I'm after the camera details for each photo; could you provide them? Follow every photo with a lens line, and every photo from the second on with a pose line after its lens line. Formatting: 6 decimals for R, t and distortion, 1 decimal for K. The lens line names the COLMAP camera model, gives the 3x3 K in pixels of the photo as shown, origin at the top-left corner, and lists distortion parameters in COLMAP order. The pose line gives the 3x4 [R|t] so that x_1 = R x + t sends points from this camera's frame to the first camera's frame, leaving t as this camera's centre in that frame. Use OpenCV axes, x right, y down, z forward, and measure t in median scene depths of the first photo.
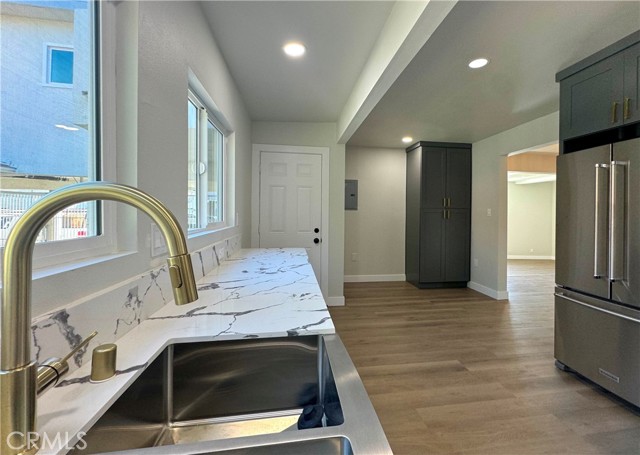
lens RADIAL K [[284.4, 0, 341.5], [0, 284.4, 212.8], [0, 0, 1]] dist [-0.000805, -0.000462]
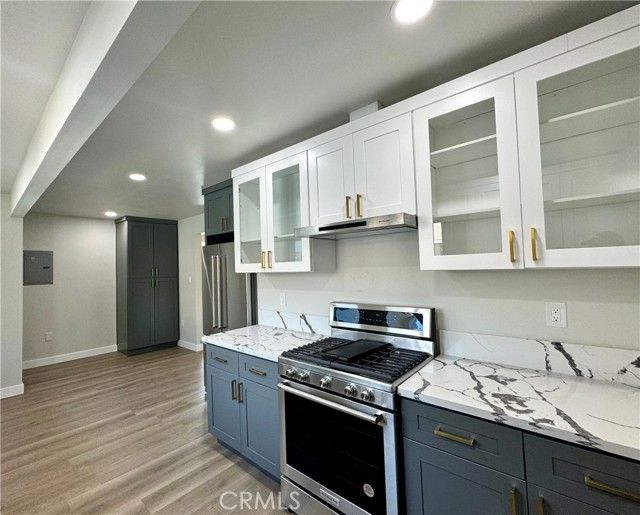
lens RADIAL K [[295.1, 0, 297.0], [0, 295.1, 257.9], [0, 0, 1]] dist [-0.000623, 0.000398]
pose [[0.792158, -0.015926, 0.610108, 0.137014], [0.040036, 0.998862, -0.025908, -0.051357], [-0.609001, 0.044949, 0.791895, -0.315094]]
